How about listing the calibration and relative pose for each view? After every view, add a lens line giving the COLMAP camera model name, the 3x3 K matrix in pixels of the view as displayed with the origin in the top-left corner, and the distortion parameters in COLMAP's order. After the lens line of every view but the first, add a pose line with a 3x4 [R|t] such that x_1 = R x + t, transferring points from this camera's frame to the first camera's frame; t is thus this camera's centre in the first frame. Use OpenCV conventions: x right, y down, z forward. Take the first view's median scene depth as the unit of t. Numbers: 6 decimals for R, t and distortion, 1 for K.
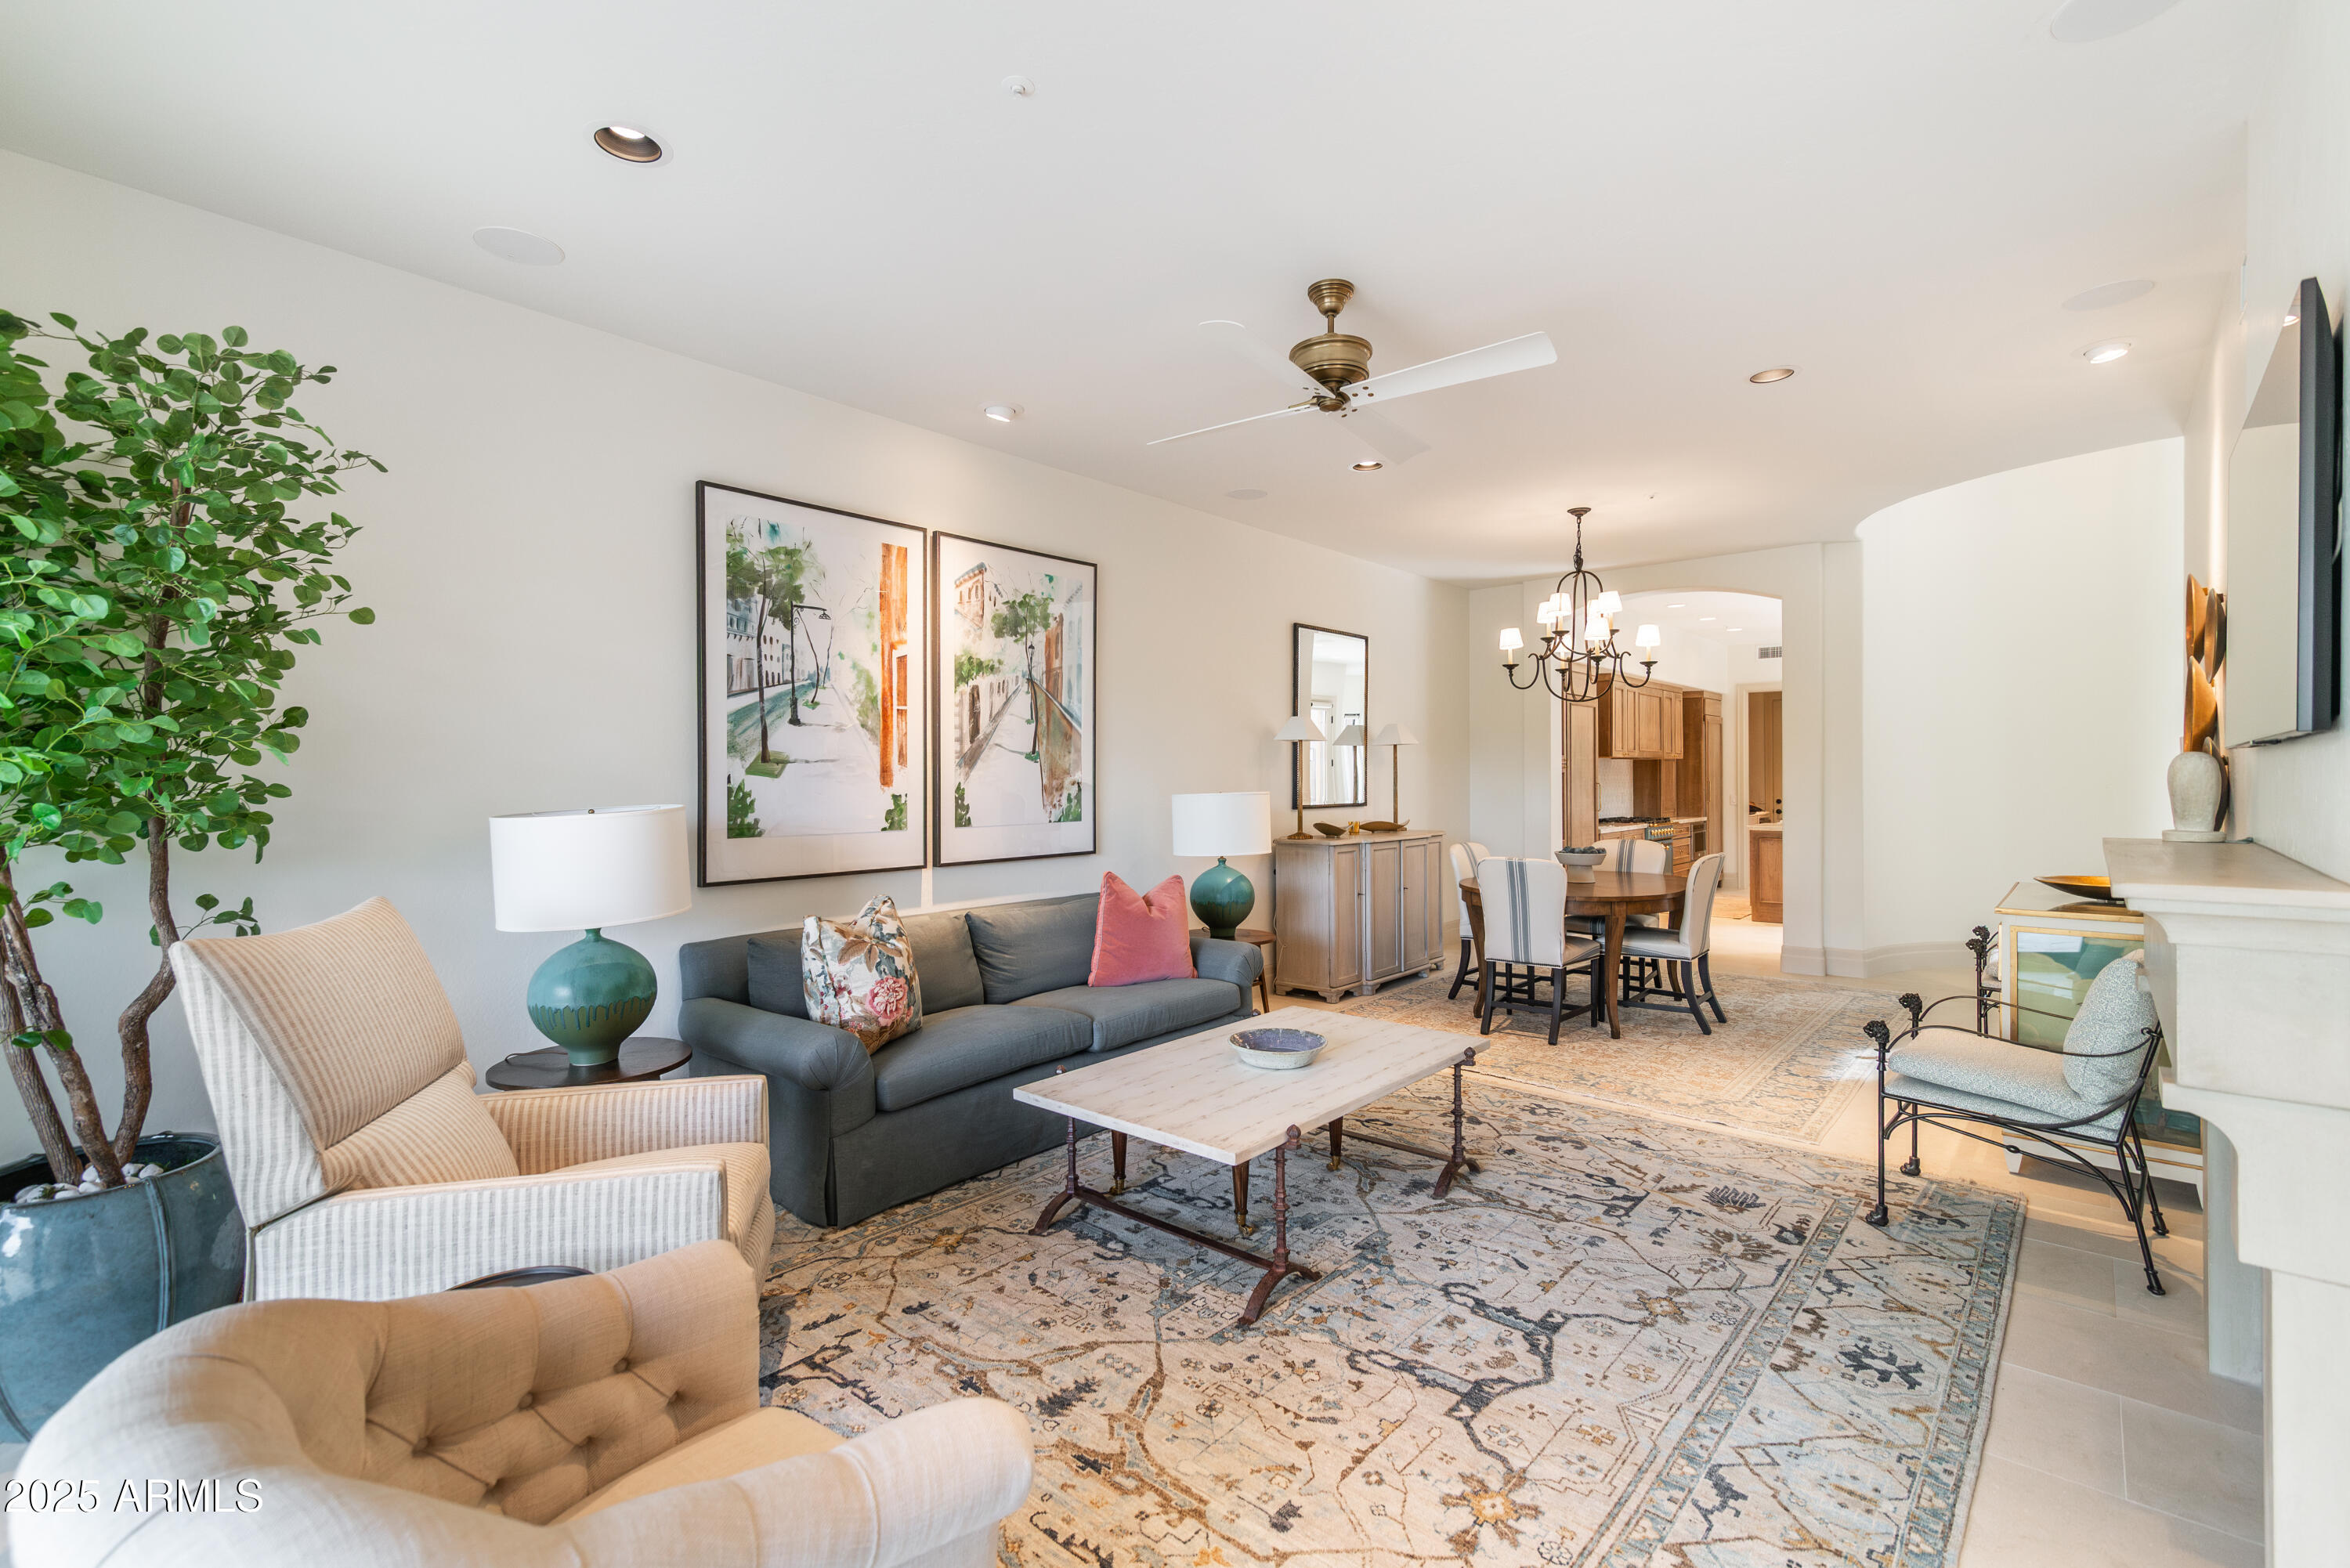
lens RADIAL K [[1072.9, 0, 1179.2], [0, 1072.9, 773.6], [0, 0, 1]] dist [0.014472, -0.000627]
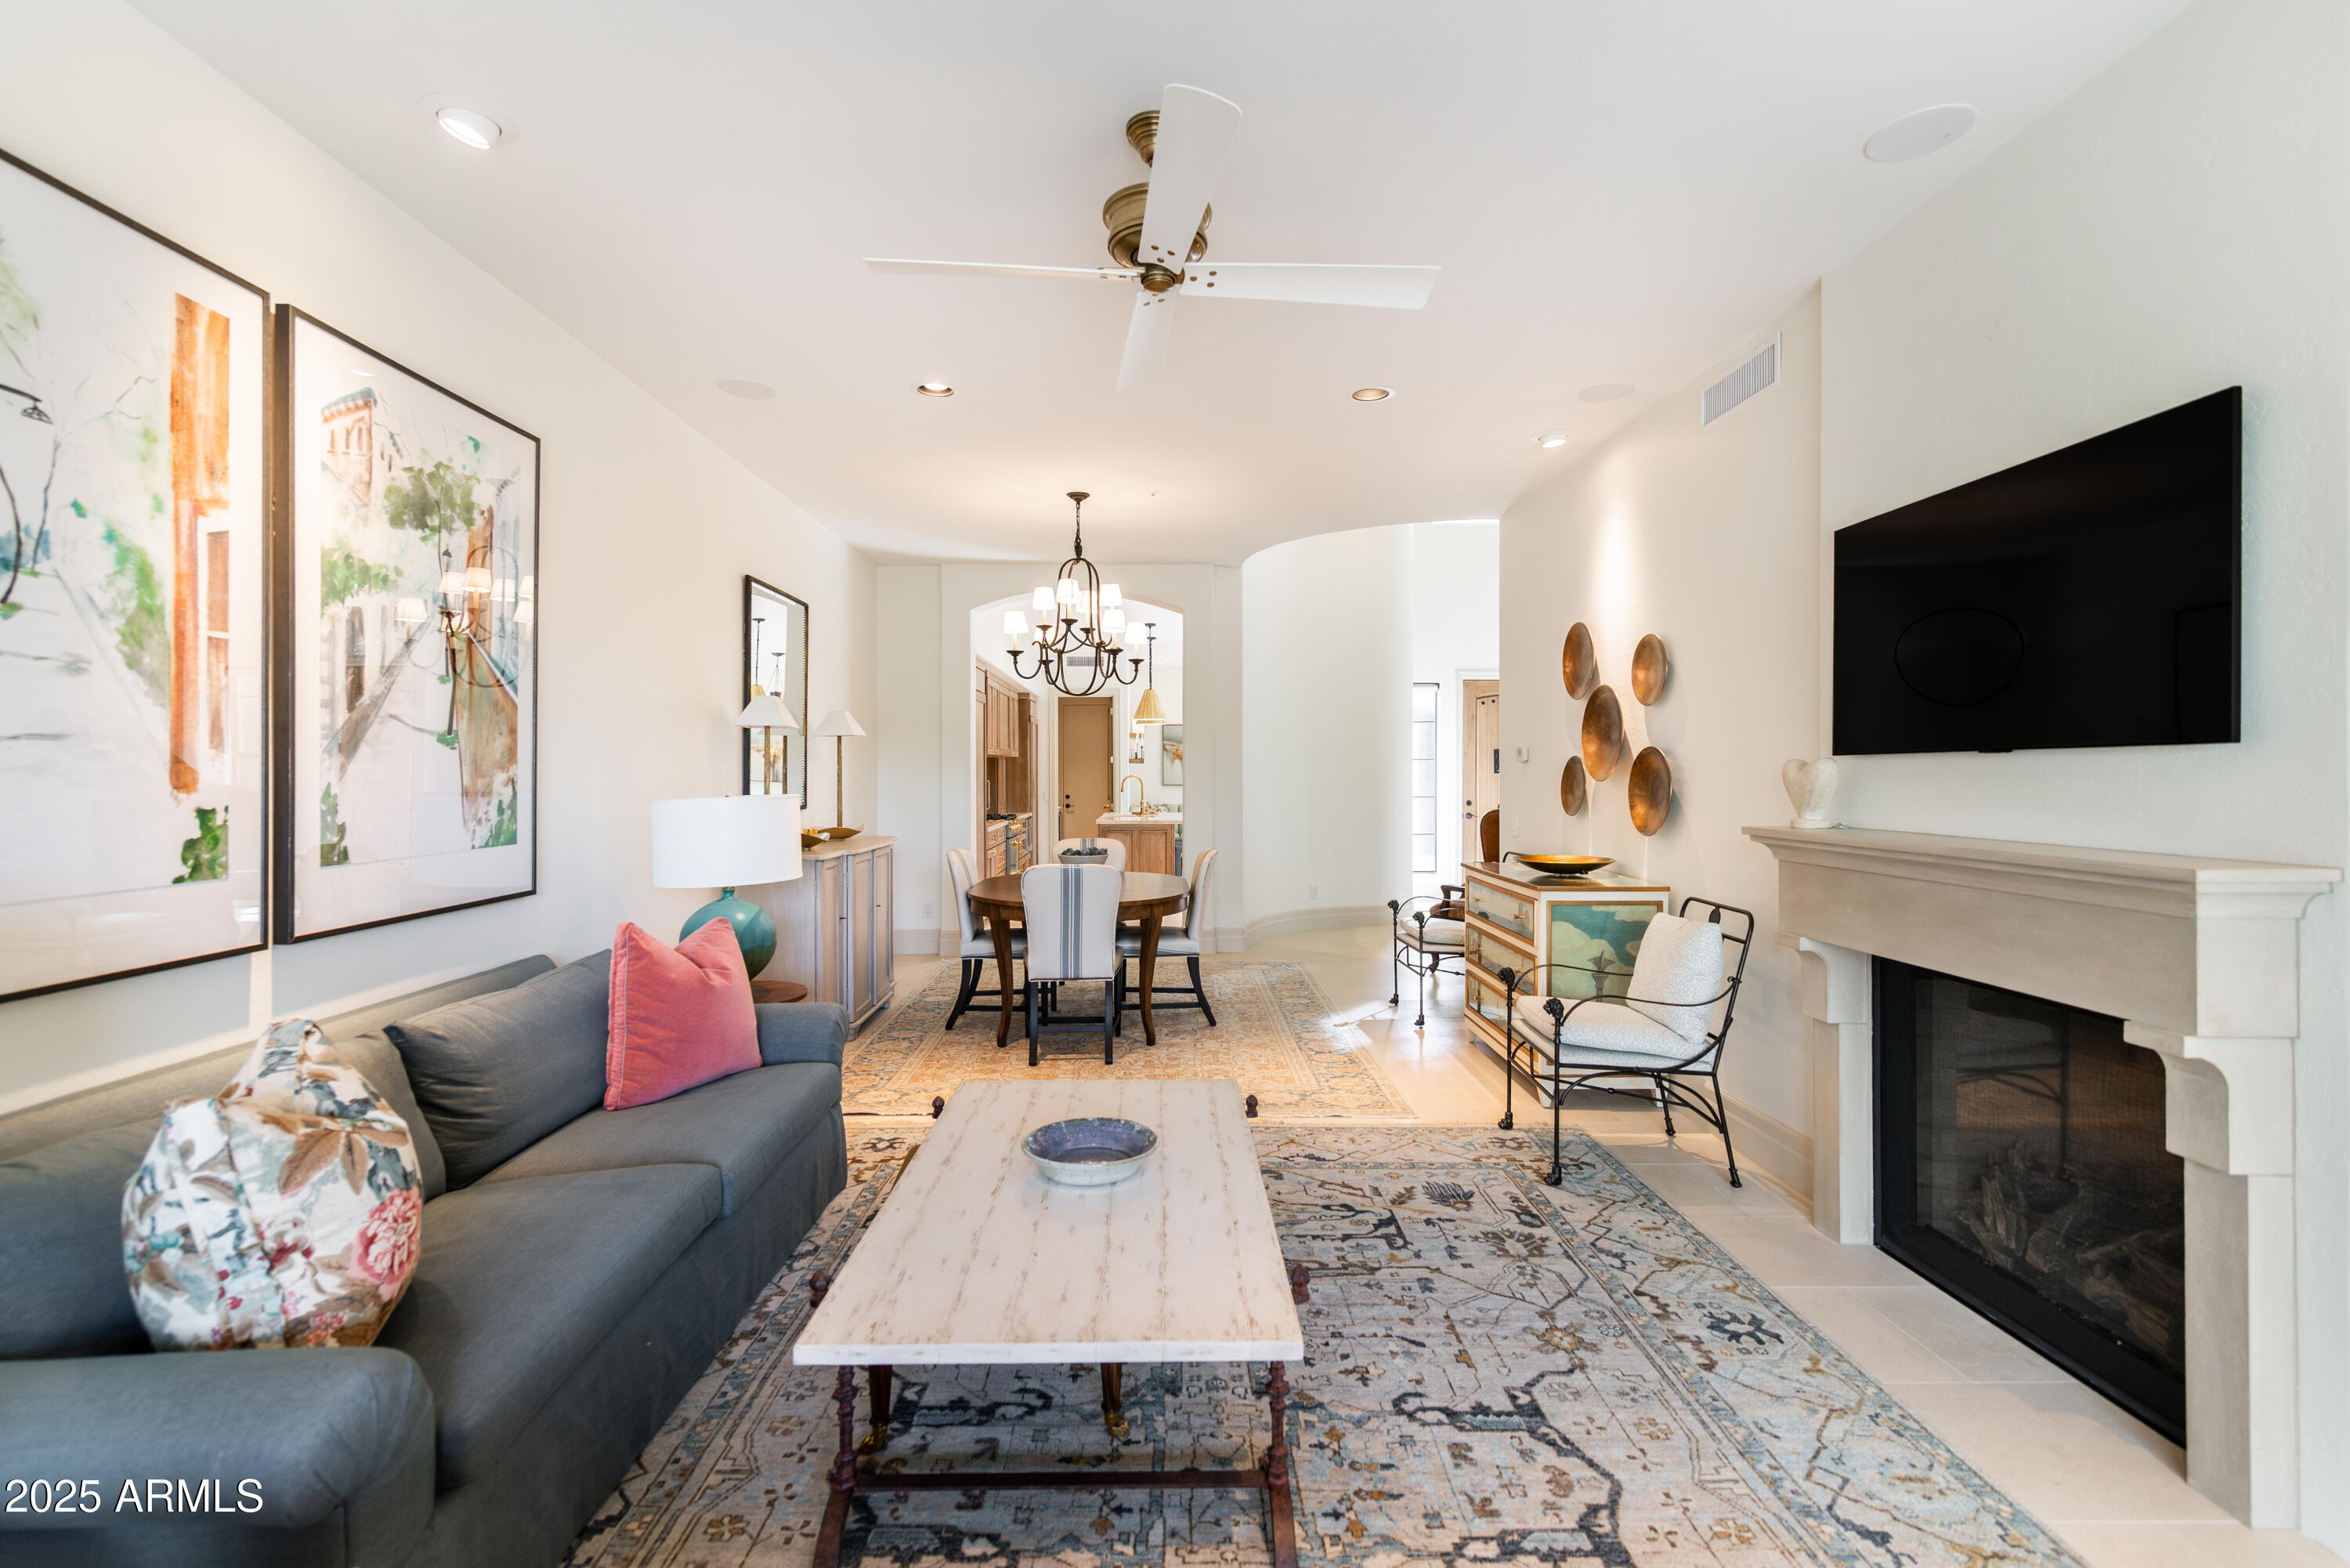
lens RADIAL K [[1062.4, 0, 1177.4], [0, 1062.4, 772.9], [0, 0, 1]] dist [0.012751, -0.001050]
pose [[0.742101, 0.003408, 0.670279, -0.292624], [-0.004902, 0.999988, 0.000343, 0.000991], [-0.670270, -0.003540, 0.742109, 0.366685]]
